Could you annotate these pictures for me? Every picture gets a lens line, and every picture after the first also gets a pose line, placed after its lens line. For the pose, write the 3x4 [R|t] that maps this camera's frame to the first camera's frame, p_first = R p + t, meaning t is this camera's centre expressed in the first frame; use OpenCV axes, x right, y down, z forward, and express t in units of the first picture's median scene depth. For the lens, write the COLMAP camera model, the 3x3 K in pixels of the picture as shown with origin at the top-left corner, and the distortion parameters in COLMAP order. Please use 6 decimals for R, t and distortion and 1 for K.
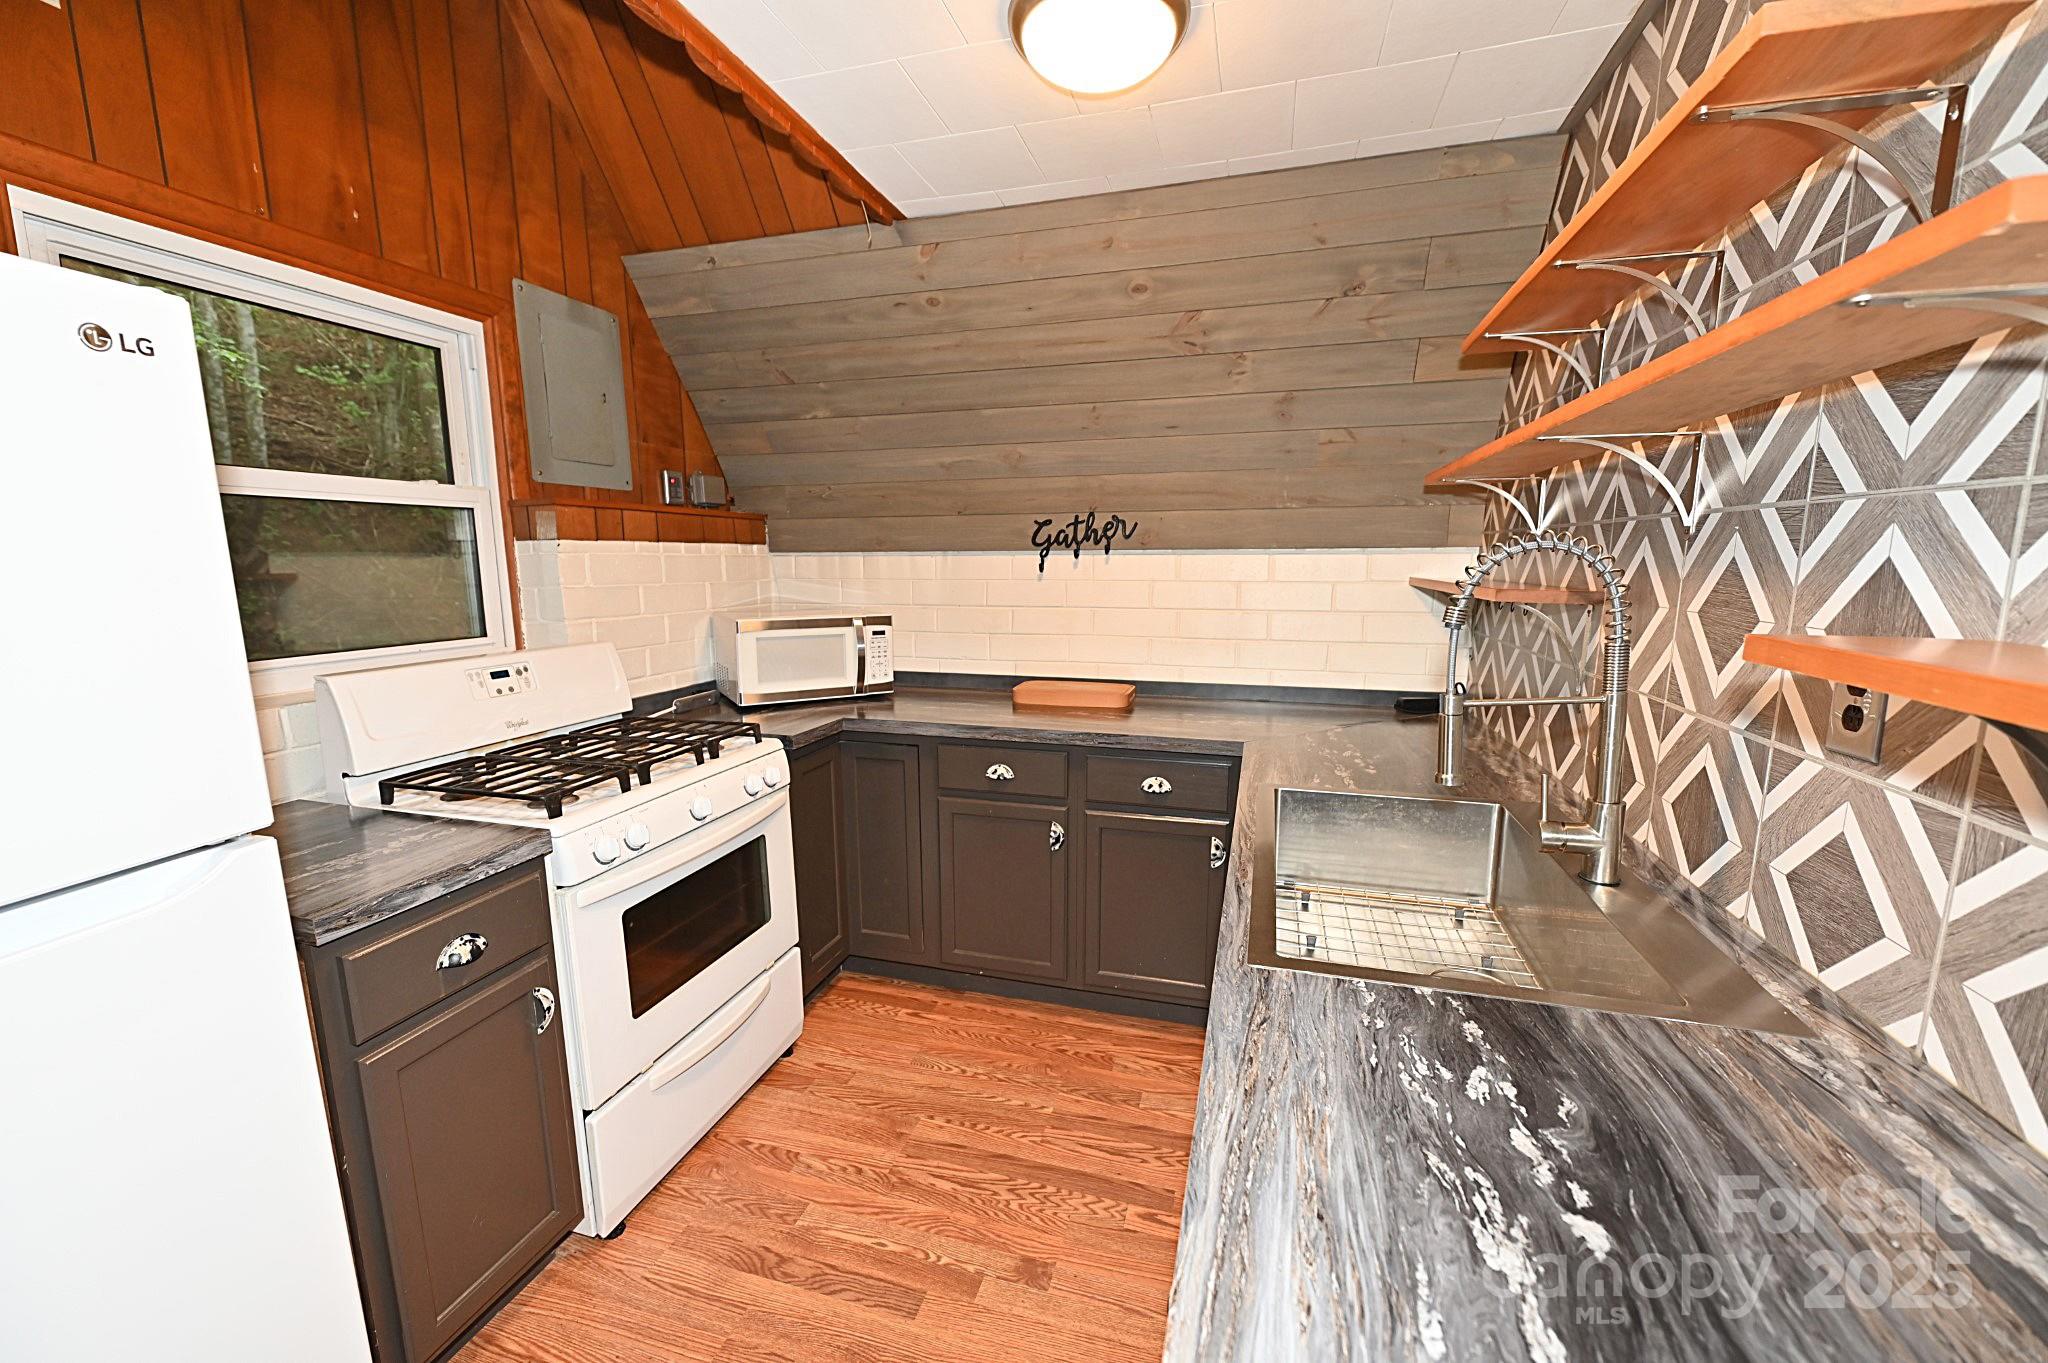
lens RADIAL K [[810.7, 0, 1021.7], [0, 810.7, 683.4], [0, 0, 1]] dist [-0.004567, -0.000630]
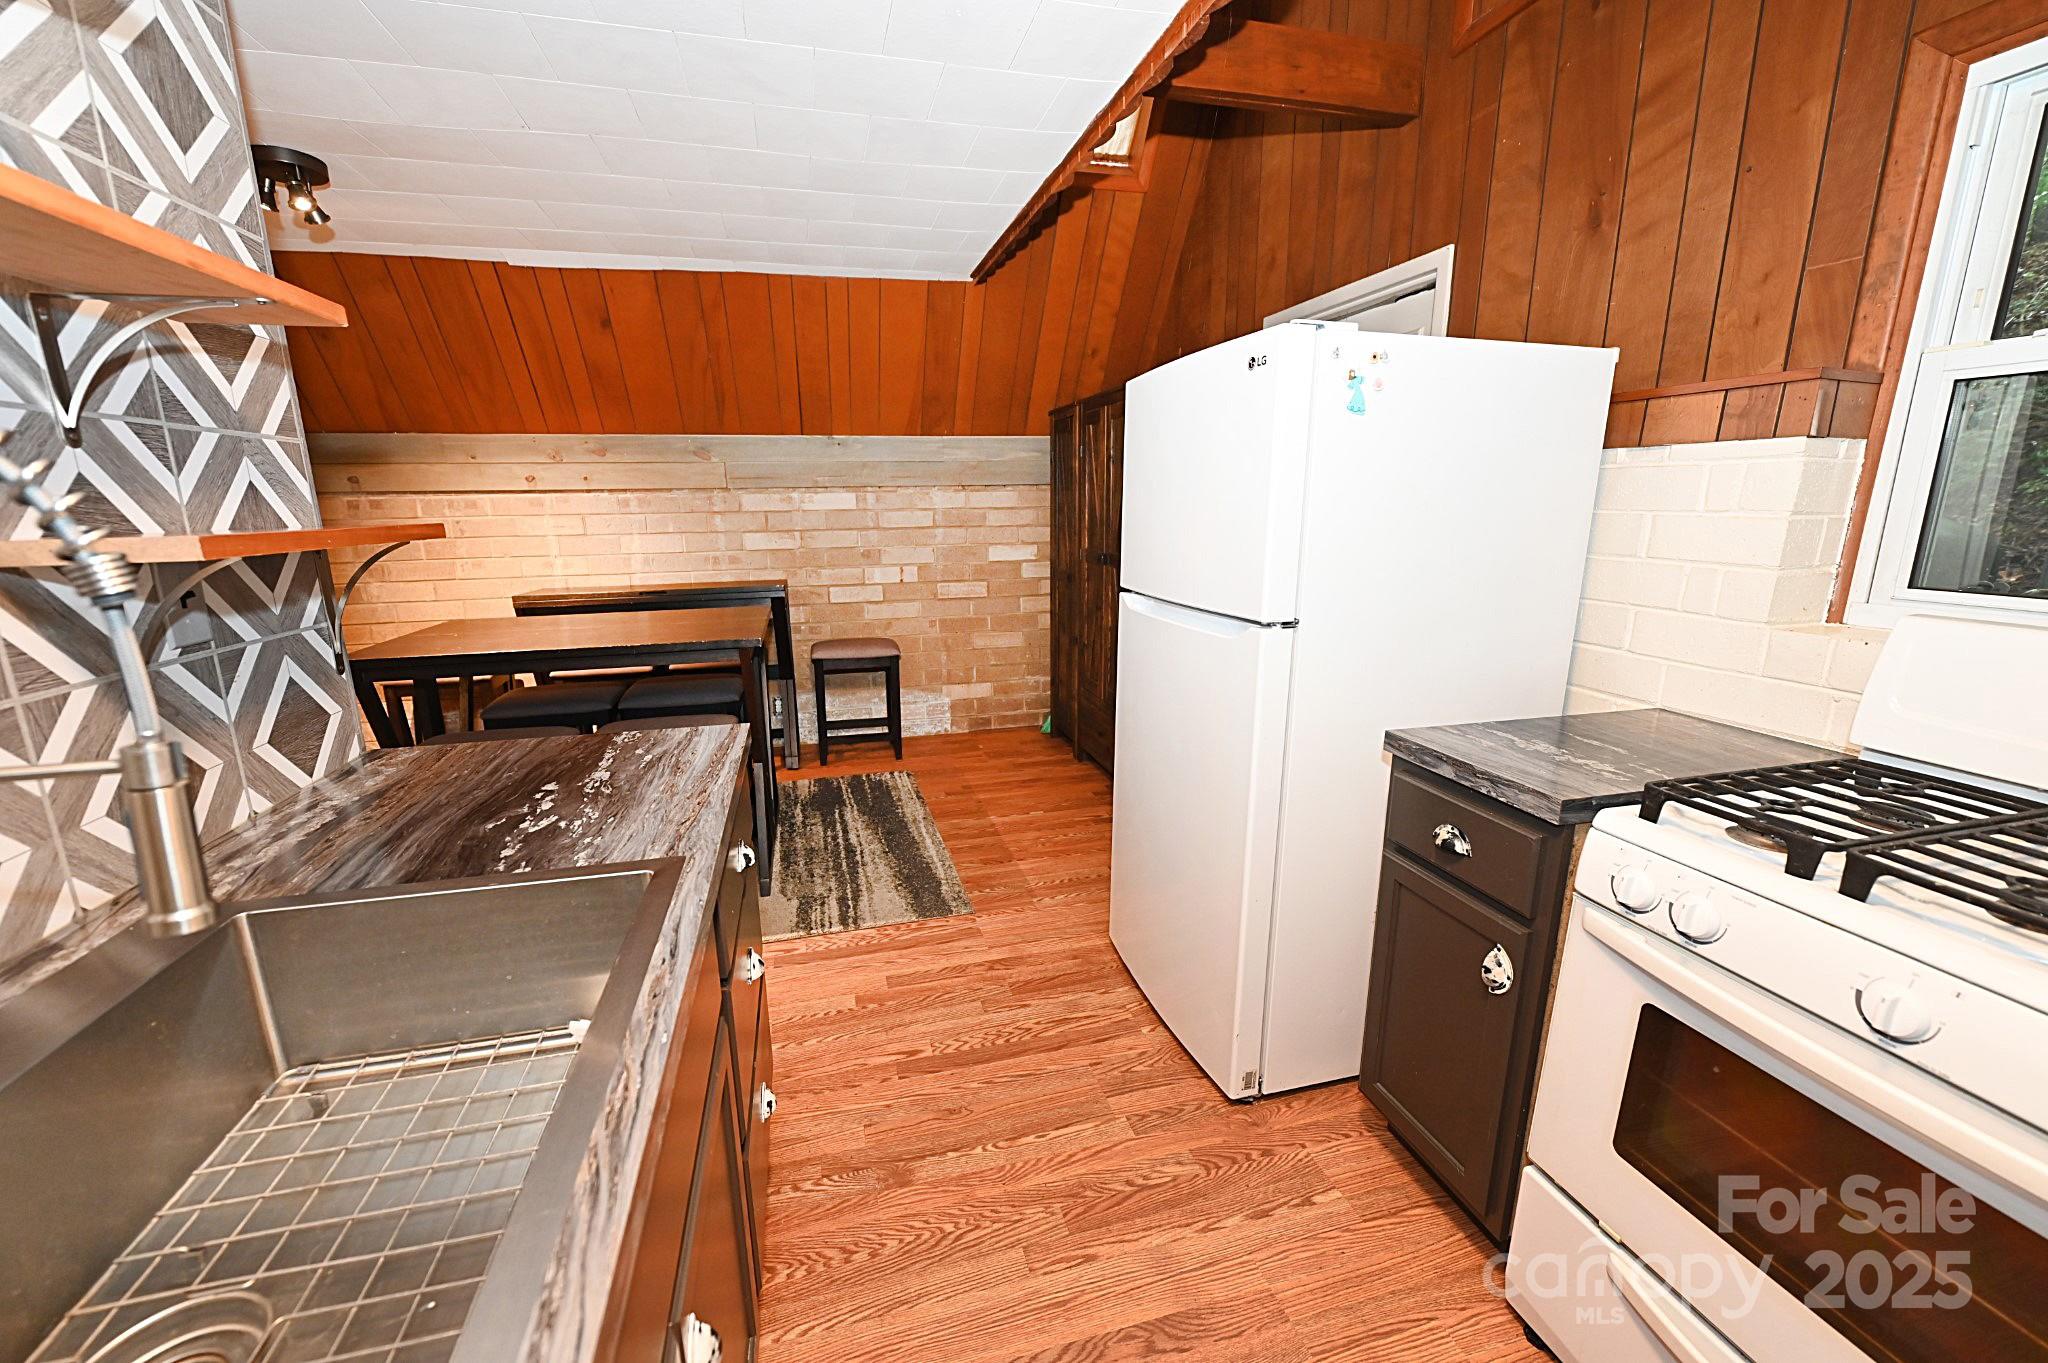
lens RADIAL K [[810.7, 0, 1013.9], [0, 810.7, 691.2], [0, 0, 1]] dist [-0.004567, -0.000630]
pose [[-0.857533, 0.130475, -0.497607, 0.160743], [-0.064506, 0.932394, 0.355642, -0.101206], [0.510368, 0.337073, -0.791142, 0.777590]]
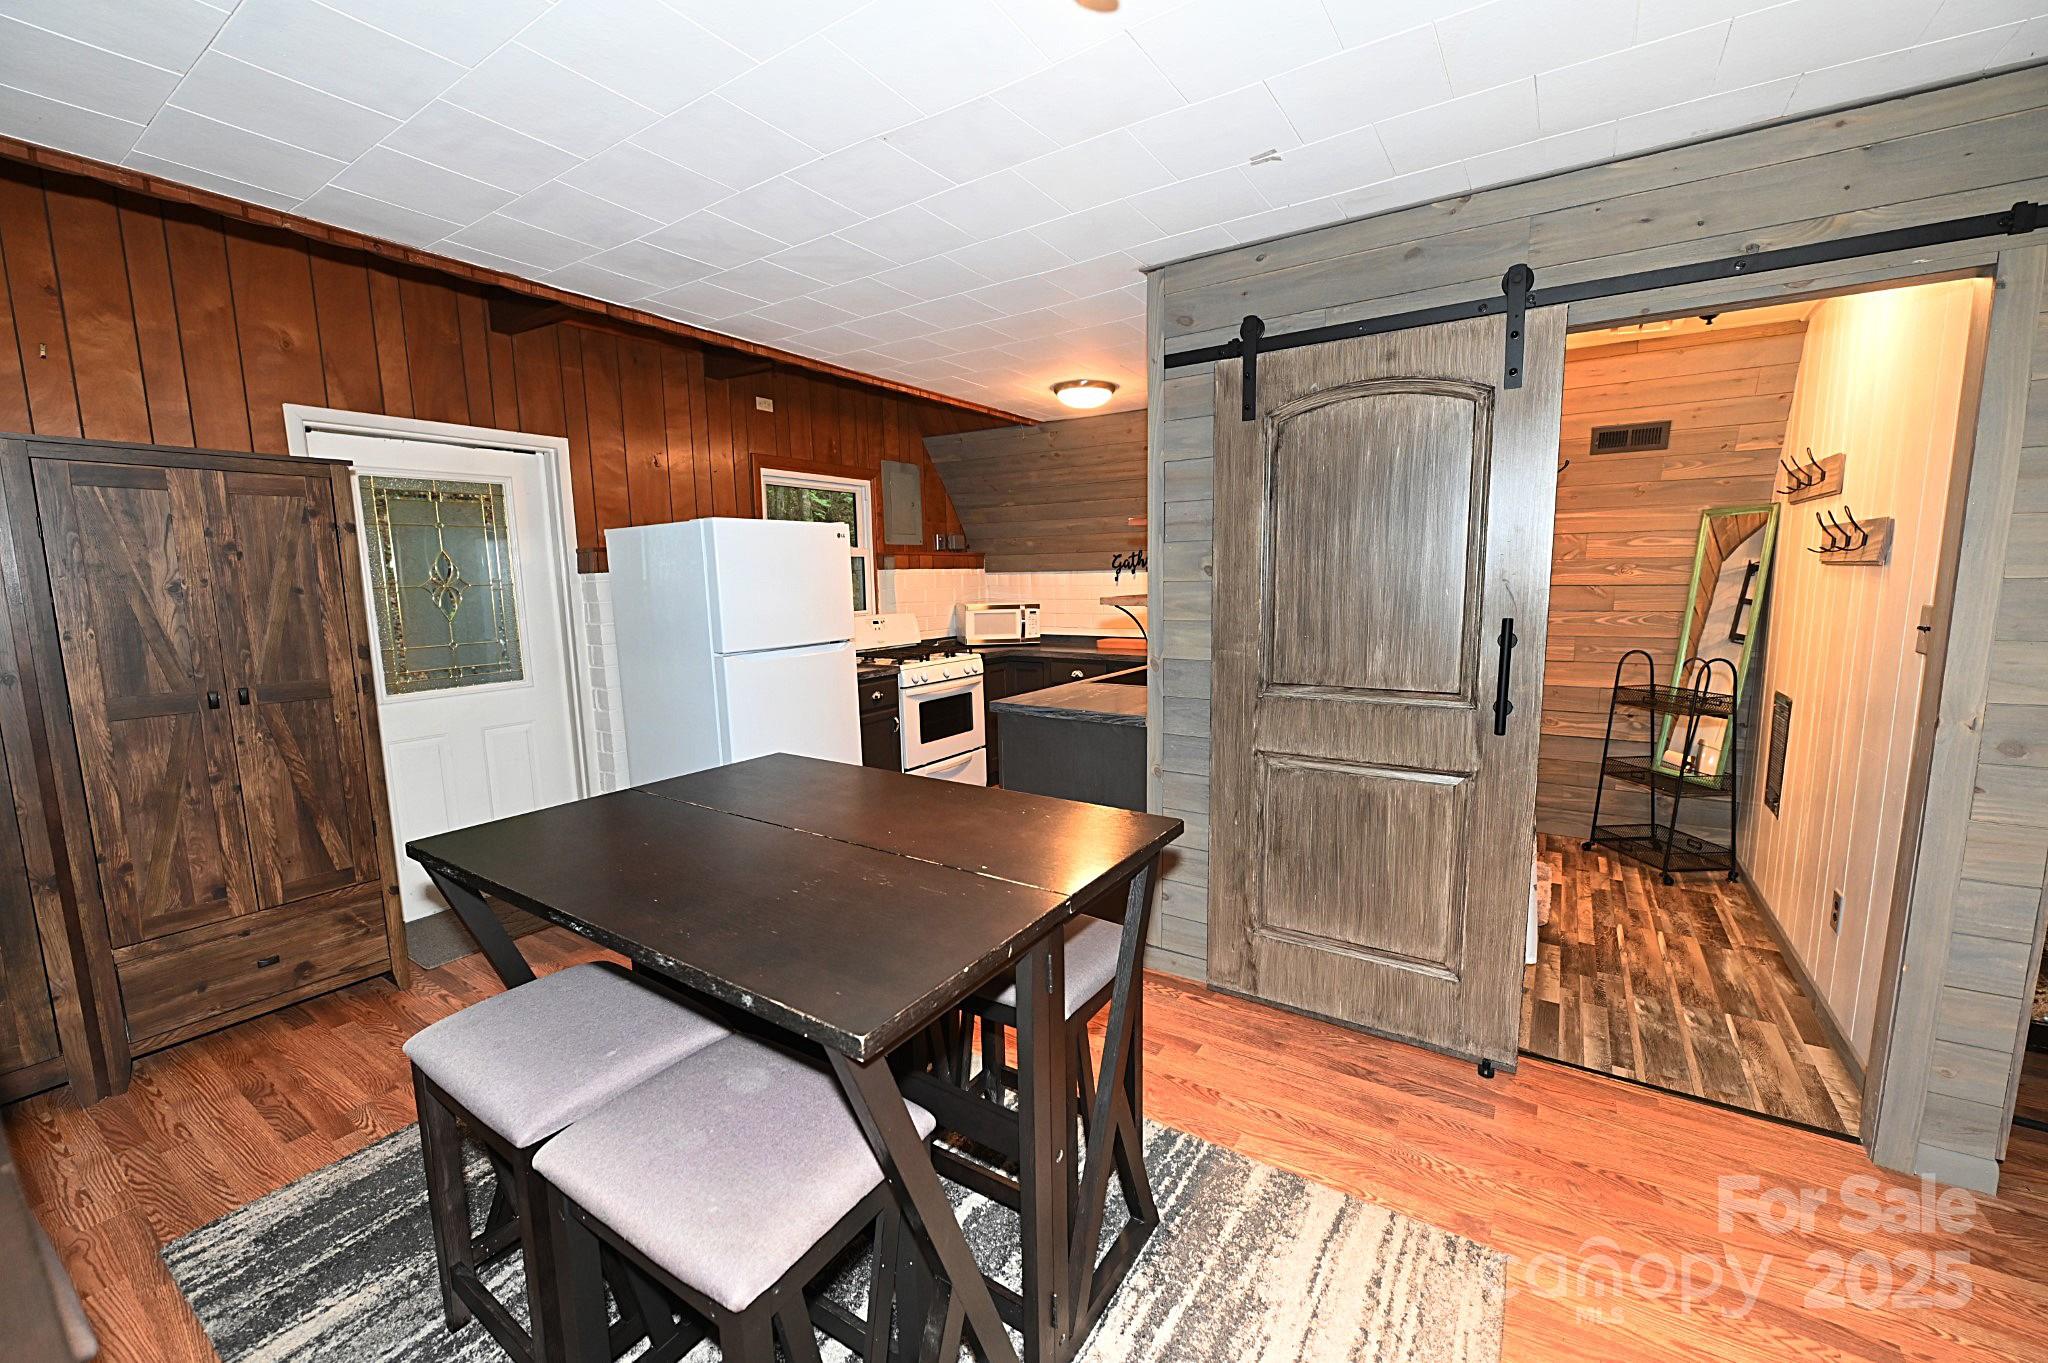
lens RADIAL K [[810.7, 0, 1021.2], [0, 810.7, 682.6], [0, 0, 1]] dist [-0.004567, -0.000630]
pose [[0.956310, 0.027649, -0.291044, 0.437838], [-0.032906, 0.999372, -0.013182, 0.157761], [0.290496, 0.022183, 0.956619, -1.053309]]
